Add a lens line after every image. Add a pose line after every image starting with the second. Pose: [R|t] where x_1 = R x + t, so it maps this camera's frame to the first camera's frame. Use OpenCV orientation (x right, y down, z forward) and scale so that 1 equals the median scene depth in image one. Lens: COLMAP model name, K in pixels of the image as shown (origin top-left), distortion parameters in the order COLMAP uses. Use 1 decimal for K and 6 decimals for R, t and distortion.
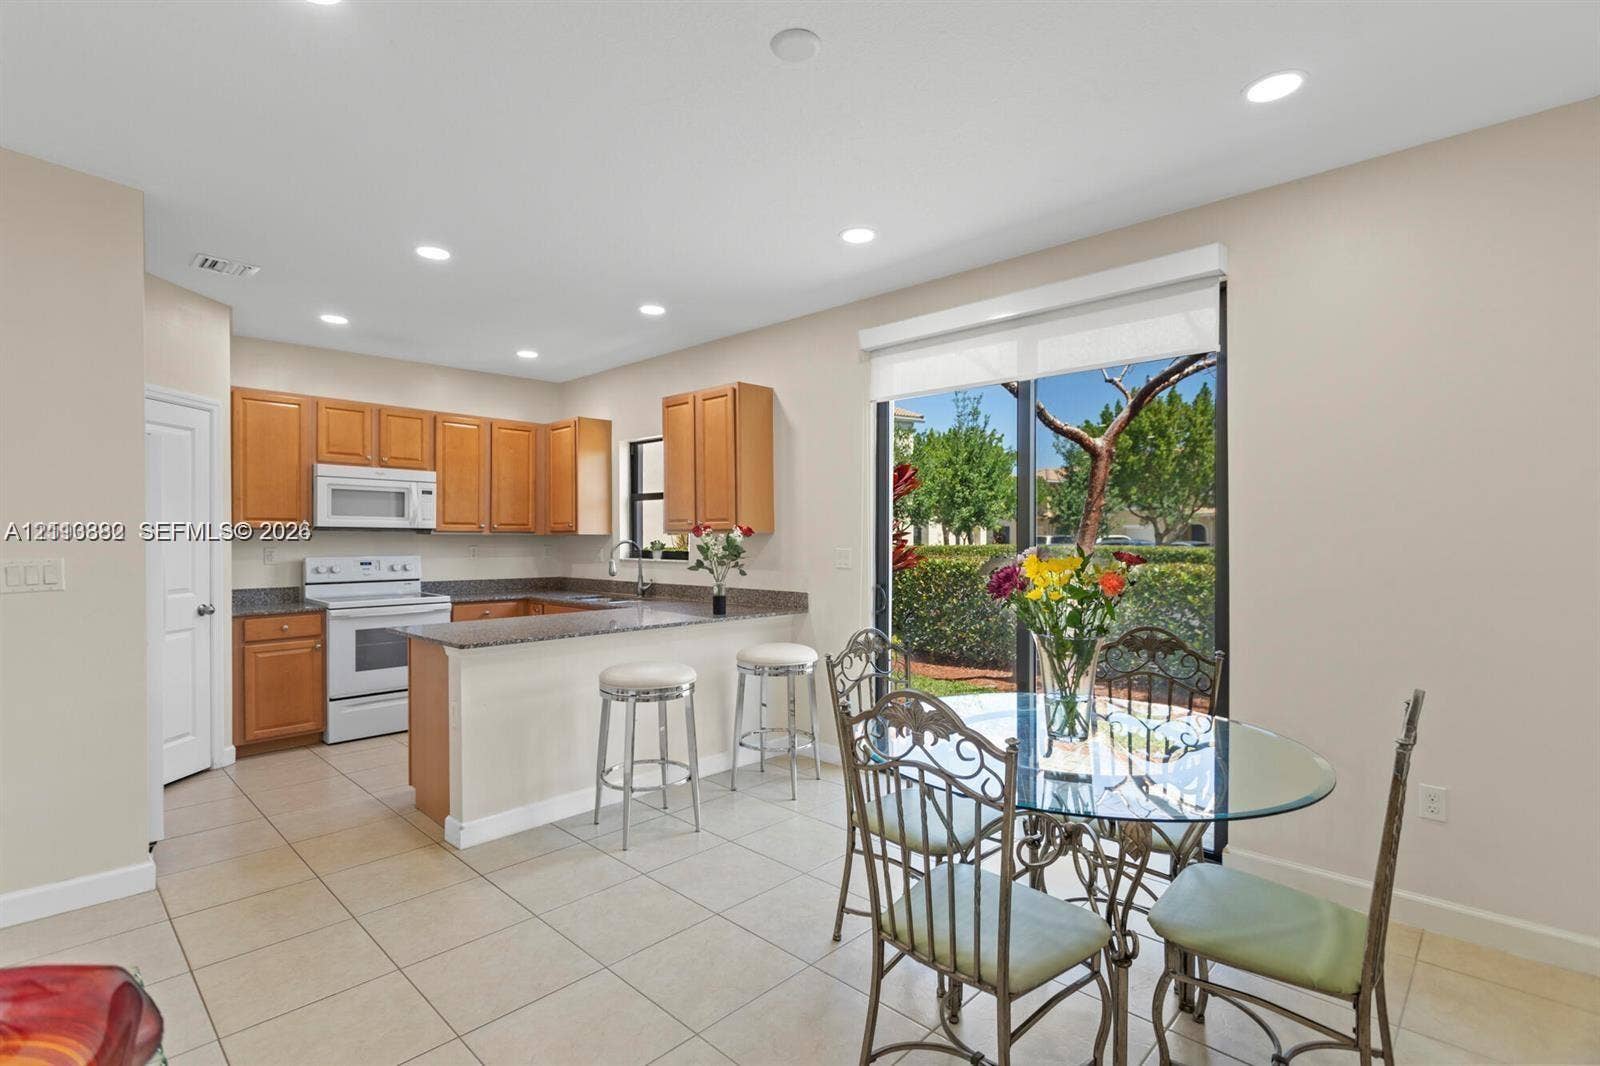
lens RADIAL K [[763.4, 0, 796.6], [0, 763.4, 541.3], [0, 0, 1]] dist [-0.001150, -0.000372]
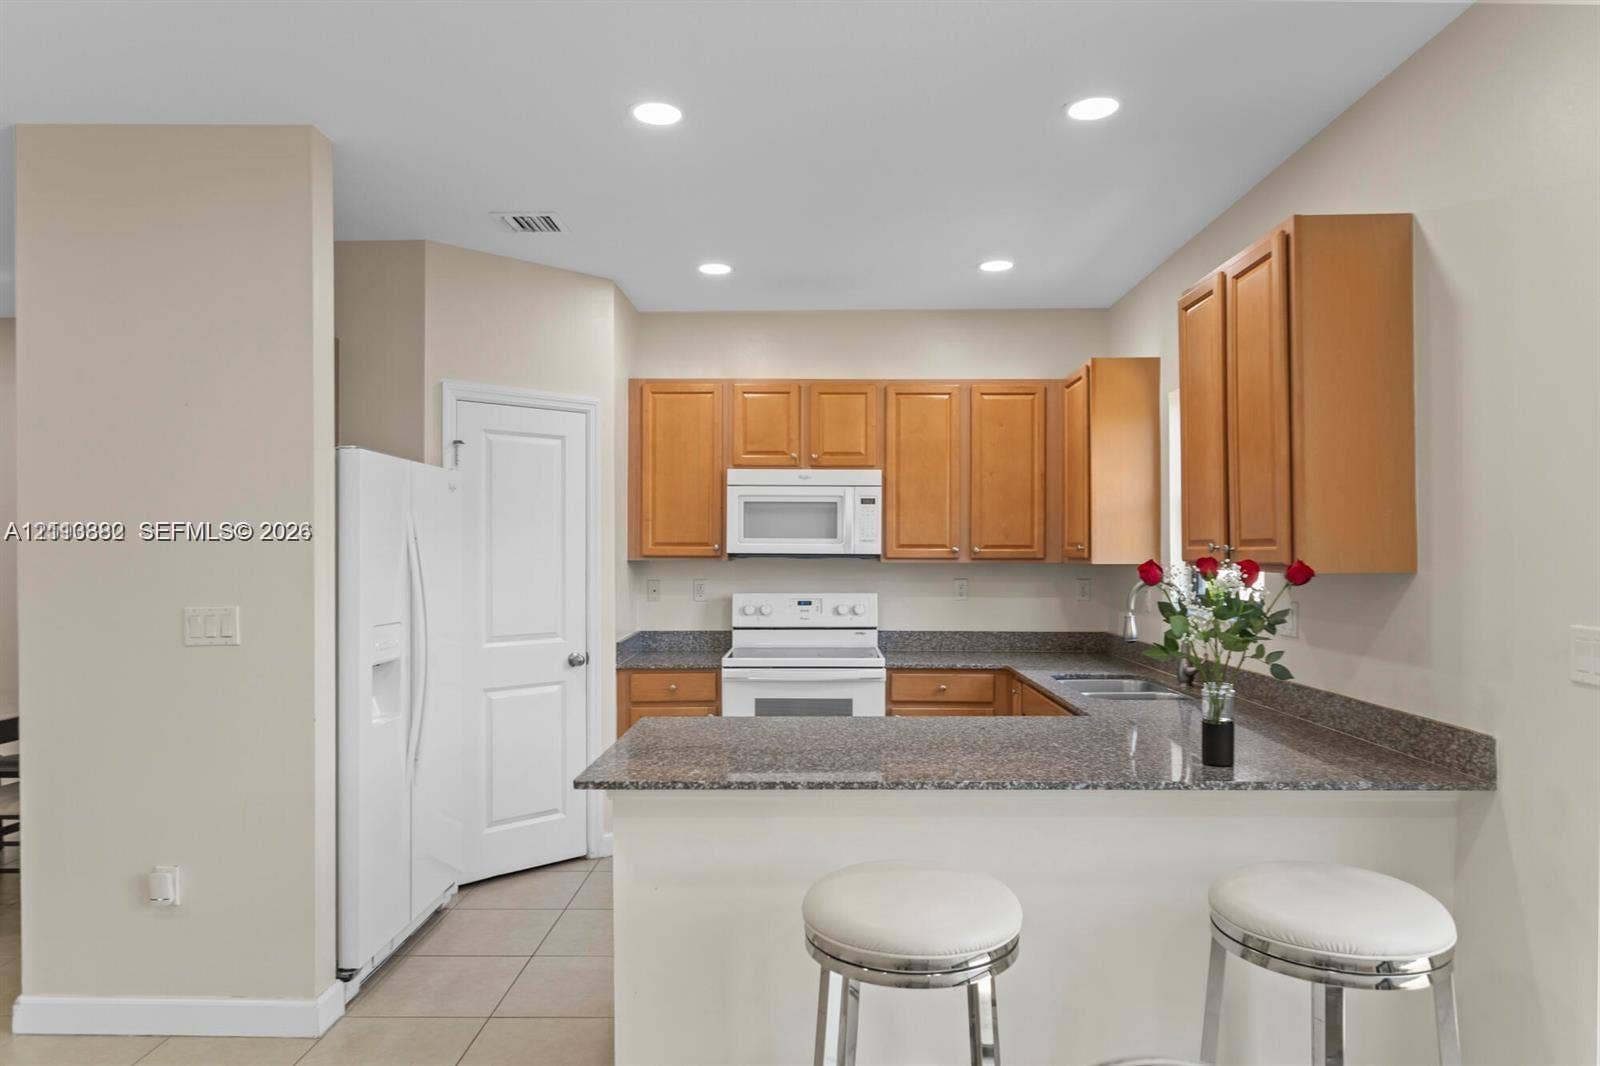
lens RADIAL K [[986.0, 0, 803.1], [0, 986.0, 549.9], [0, 0, 1]] dist [0.002347, 0.001346]
pose [[0.676690, -0.000341, -0.736268, 0.127619], [-0.001796, 0.999996, -0.002114, -0.020106], [0.736266, 0.002753, 0.676687, 0.389002]]
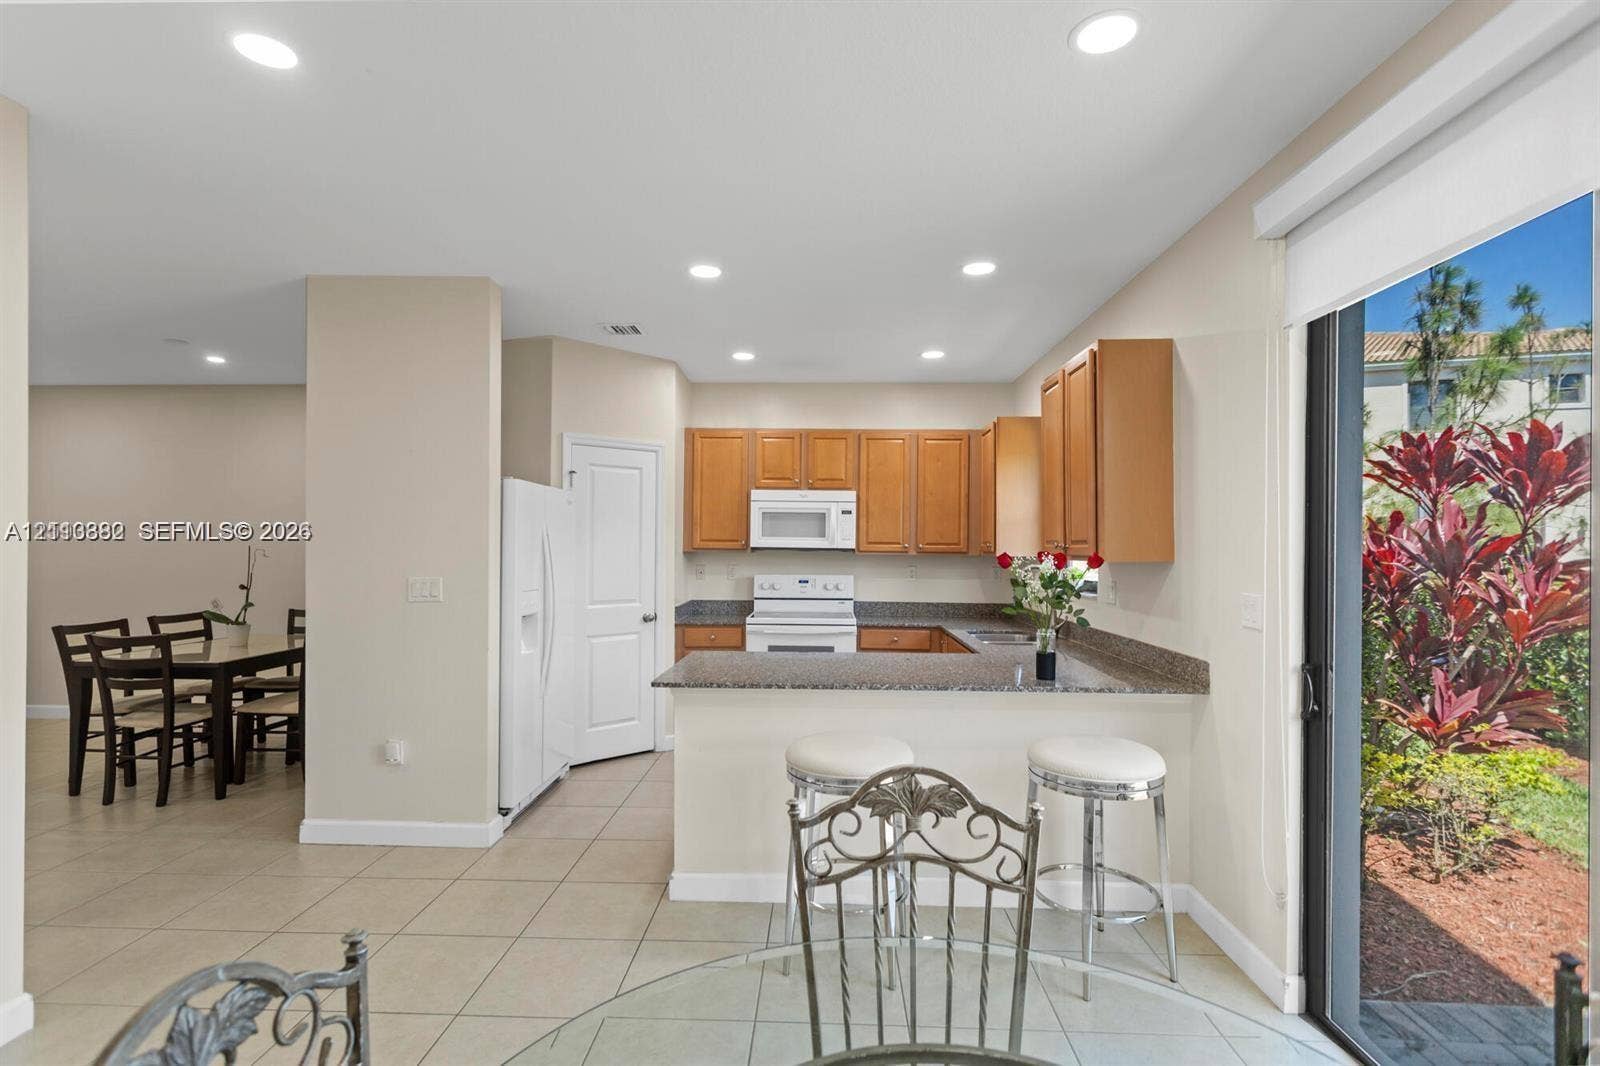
lens RADIAL K [[763.4, 0, 796.6], [0, 763.4, 541.3], [0, 0, 1]] dist [-0.001150, -0.000372]
pose [[0.657702, 0.000556, -0.753278, 0.234020], [-0.009793, 0.999922, -0.007813, -0.019138], [0.753215, 0.012515, 0.657655, 0.317445]]
